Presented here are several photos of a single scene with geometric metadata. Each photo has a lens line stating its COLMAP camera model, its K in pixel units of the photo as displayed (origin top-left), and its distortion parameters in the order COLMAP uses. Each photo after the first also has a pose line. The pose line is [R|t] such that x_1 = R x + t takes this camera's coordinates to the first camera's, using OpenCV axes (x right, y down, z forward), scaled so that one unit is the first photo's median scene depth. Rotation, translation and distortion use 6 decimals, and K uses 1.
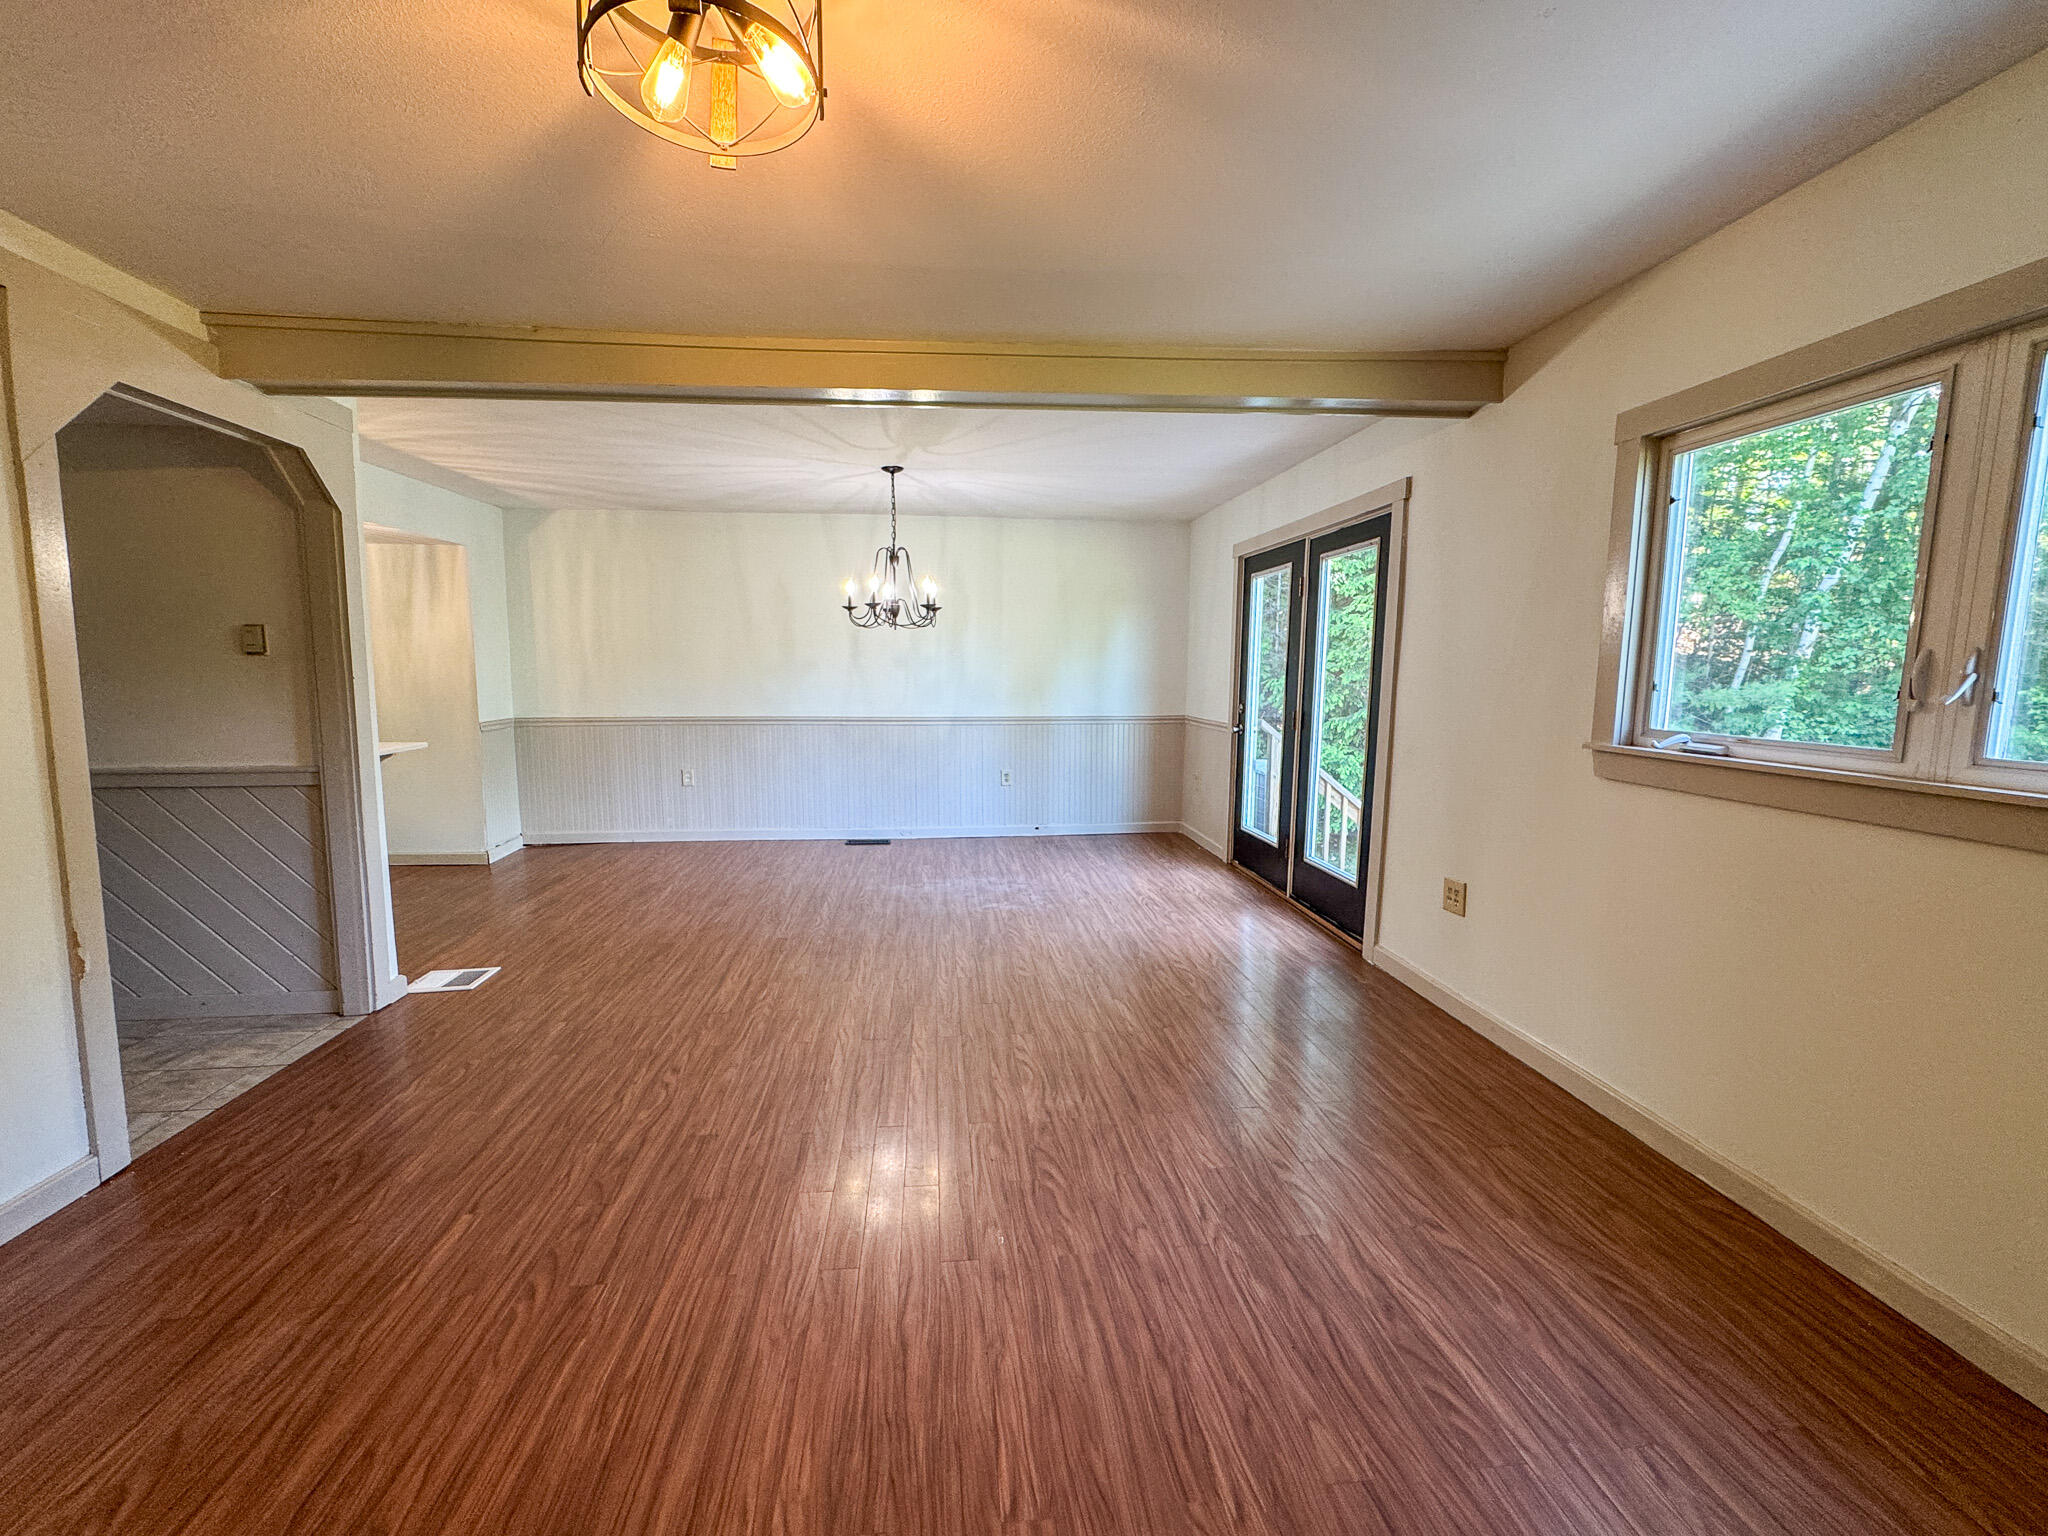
lens RADIAL K [[811.9, 0, 1018.8], [0, 811.9, 758.6], [0, 0, 1]] dist [-0.001146, -0.000035]
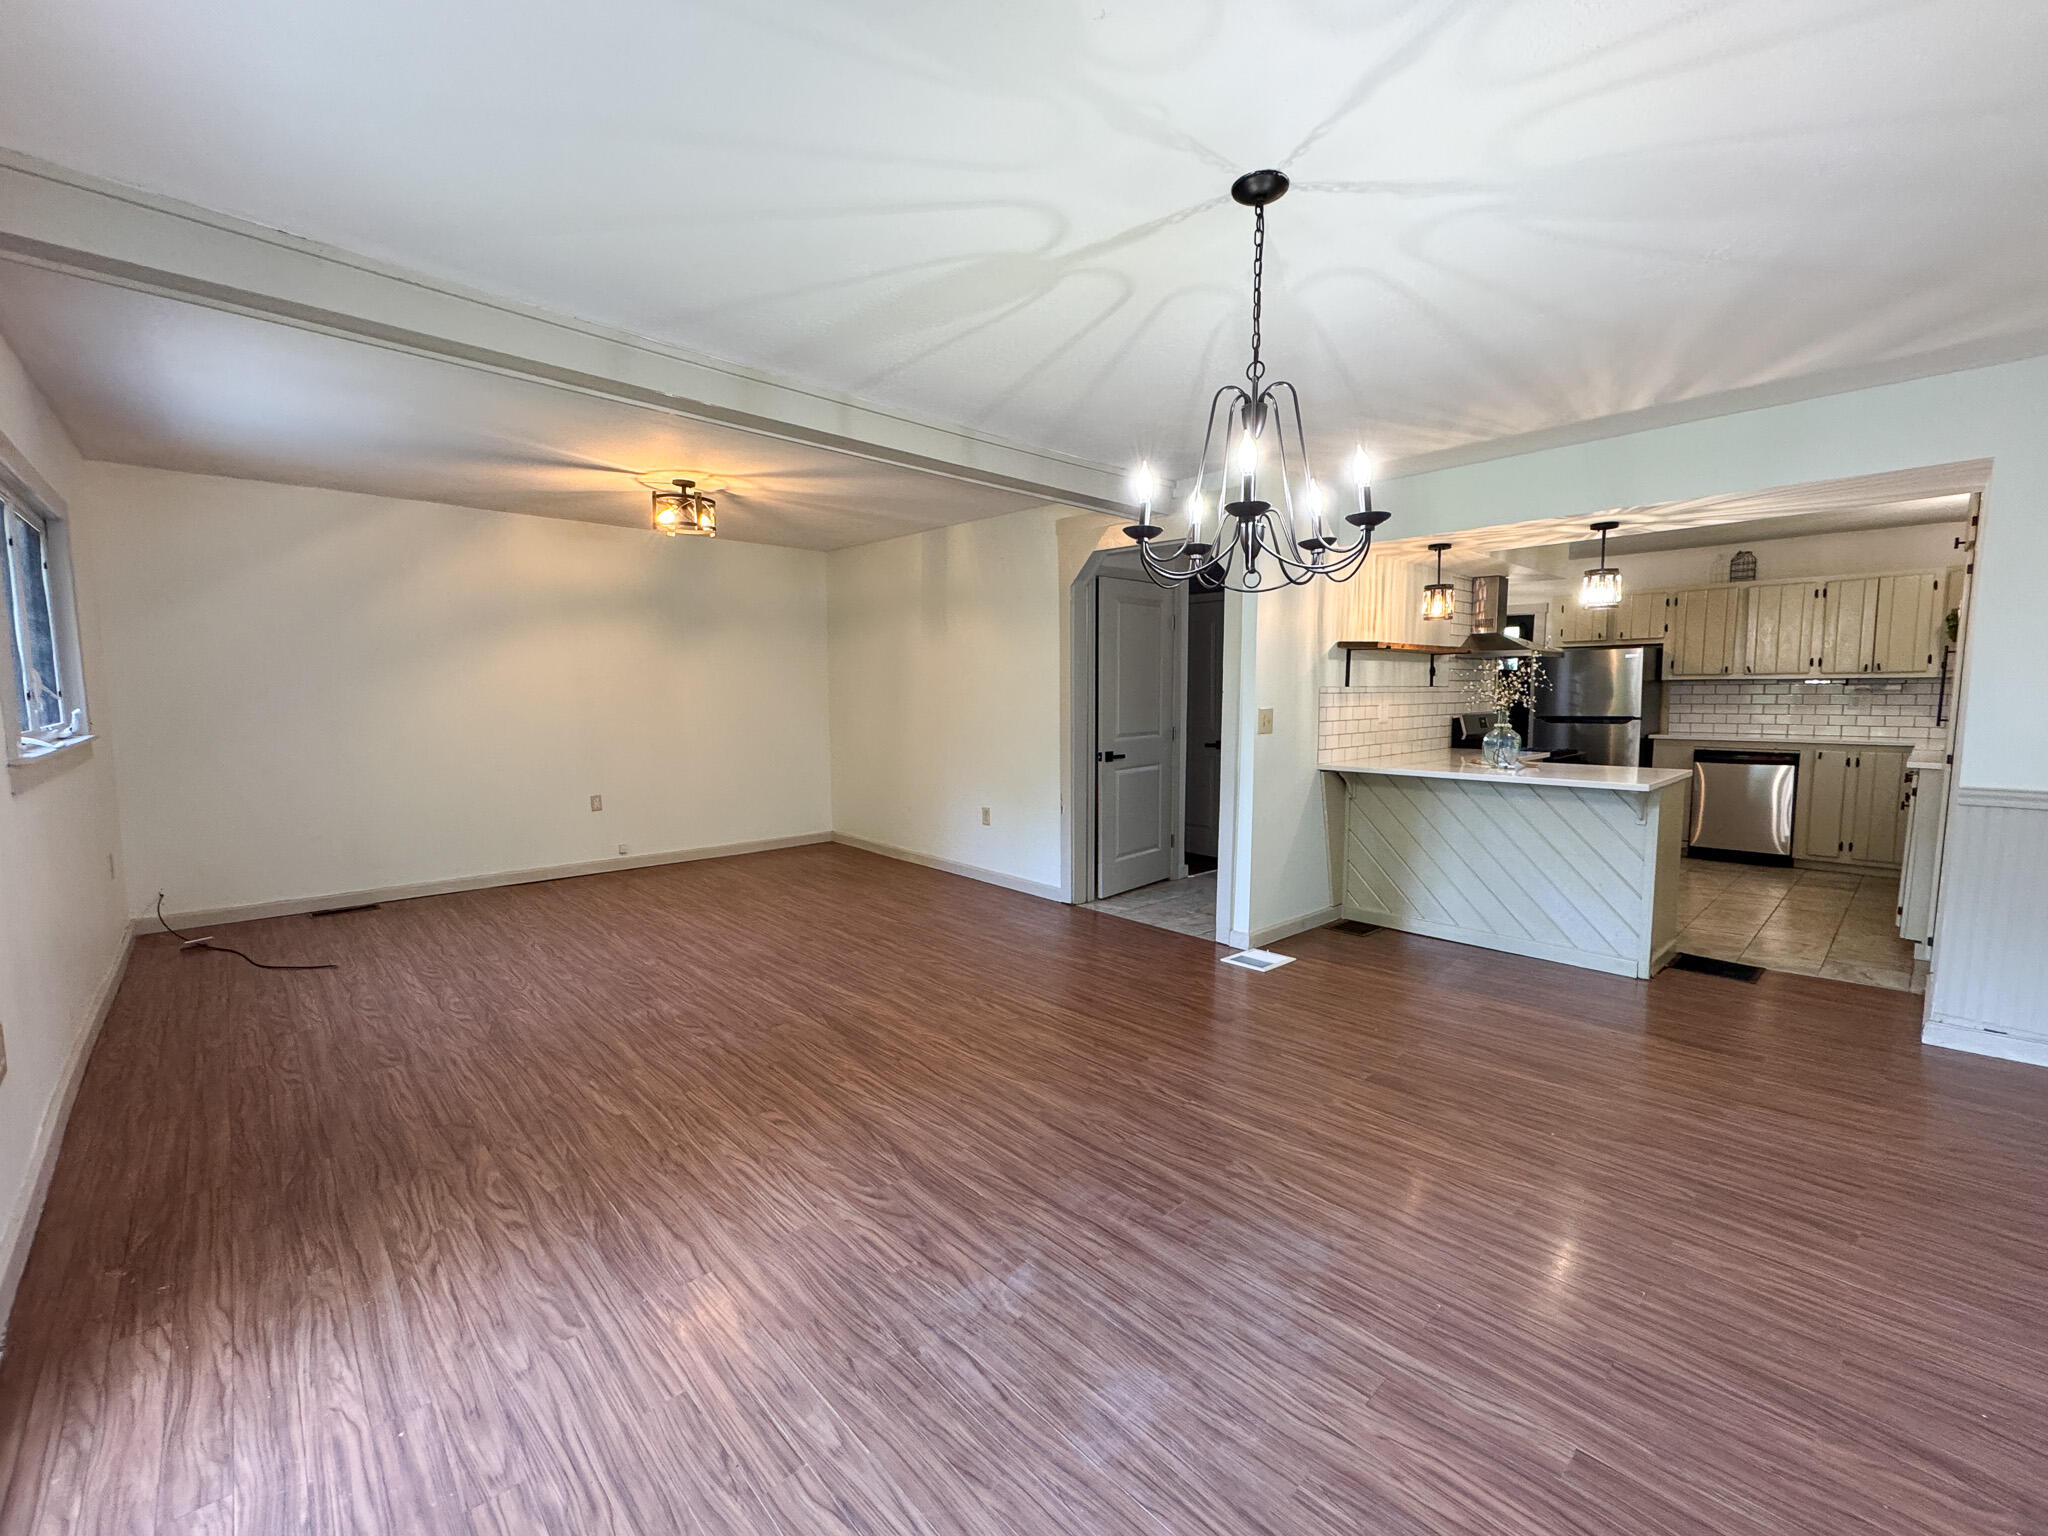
lens RADIAL K [[811.9, 0, 1024.5], [0, 811.9, 762.0], [0, 0, 1]] dist [-0.001146, -0.000035]
pose [[-0.778051, 0.053627, -0.625908, 0.317875], [-0.074323, 0.981494, 0.176482, -0.218743], [0.623789, 0.183832, -0.759666, 1.971423]]
